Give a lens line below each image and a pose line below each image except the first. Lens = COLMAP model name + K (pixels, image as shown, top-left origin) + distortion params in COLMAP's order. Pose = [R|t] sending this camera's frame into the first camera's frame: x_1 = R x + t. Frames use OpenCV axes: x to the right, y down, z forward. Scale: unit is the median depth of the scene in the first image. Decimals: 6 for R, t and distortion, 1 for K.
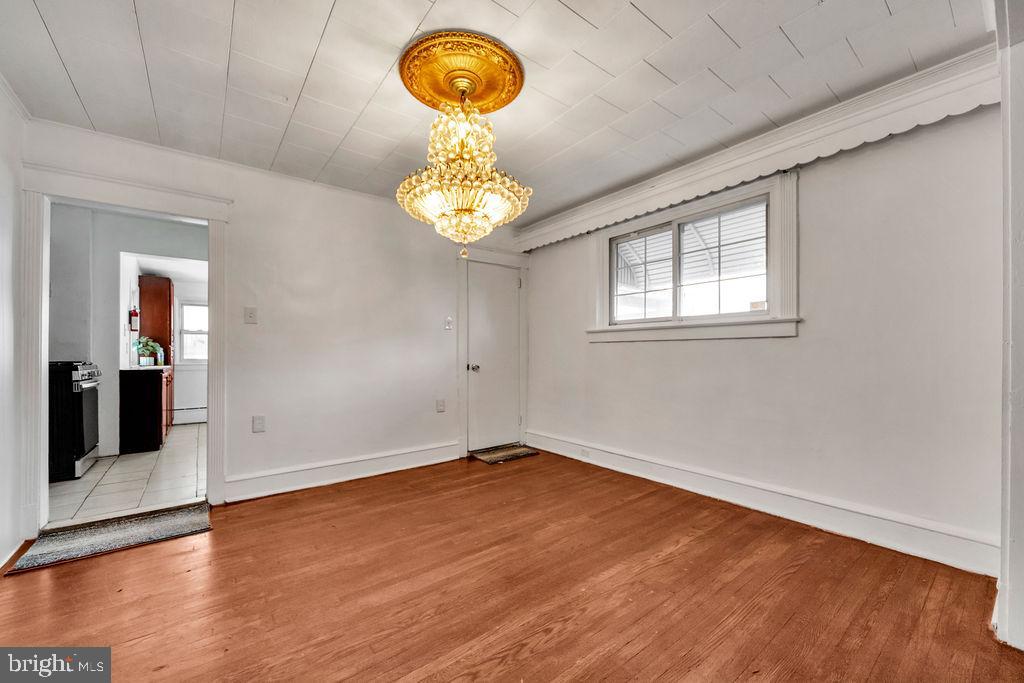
lens RADIAL K [[398.1, 0, 513.9], [0, 398.1, 352.1], [0, 0, 1]] dist [0.000295, 0.000029]
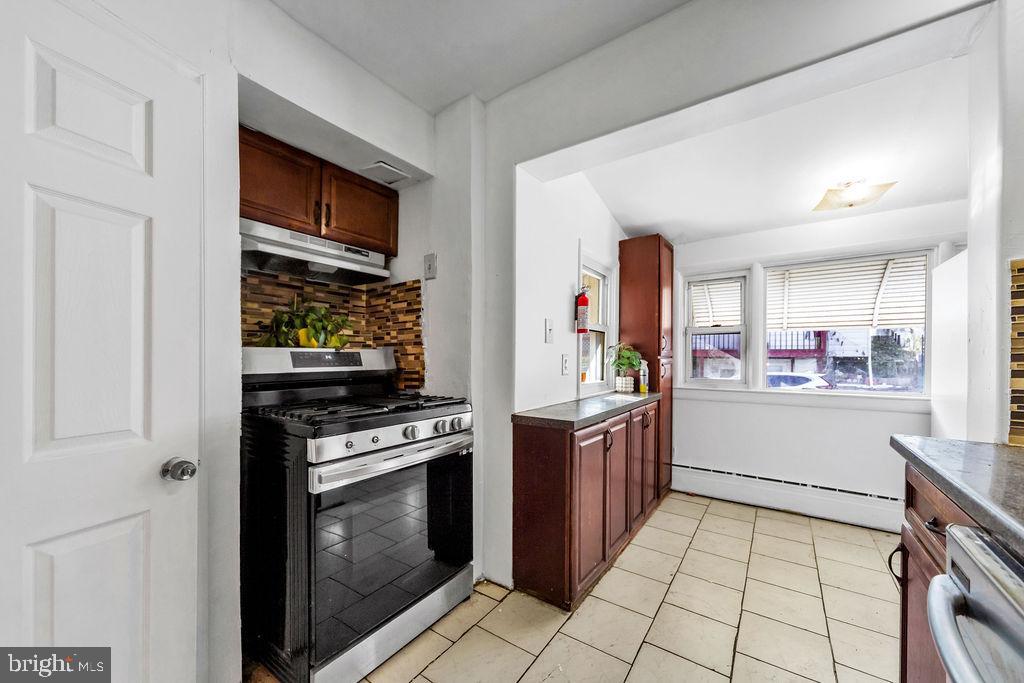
lens RADIAL K [[381.9, 0, 515.3], [0, 381.9, 355.1], [0, 0, 1]] dist [0.000000, 0.000015]
pose [[0.291444, 0.011060, -0.956524, -0.440583], [-0.002980, 0.999939, 0.010654, -0.025138], [0.956583, -0.000255, 0.291459, 0.696416]]
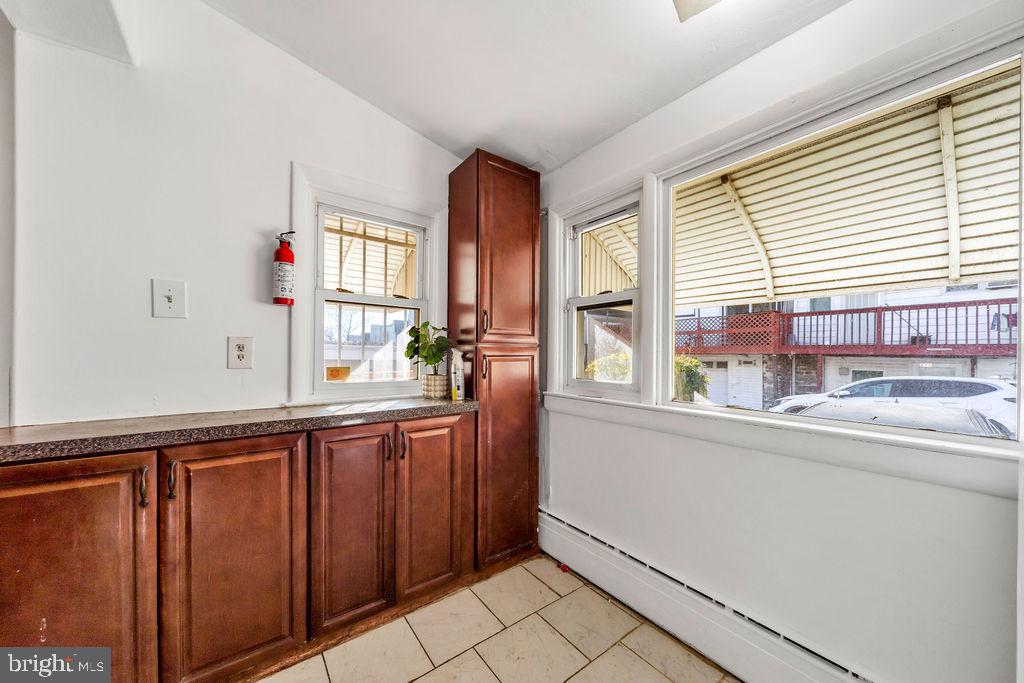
lens RADIAL K [[362.9, 0, 507.7], [0, 362.9, 346.1], [0, 0, 1]] dist [-0.001142, -0.000095]
pose [[-0.030146, -0.002180, -0.999543, -0.580800], [-0.007712, 0.999968, -0.001949, -0.014289], [0.999516, 0.007650, -0.030161, 1.105698]]
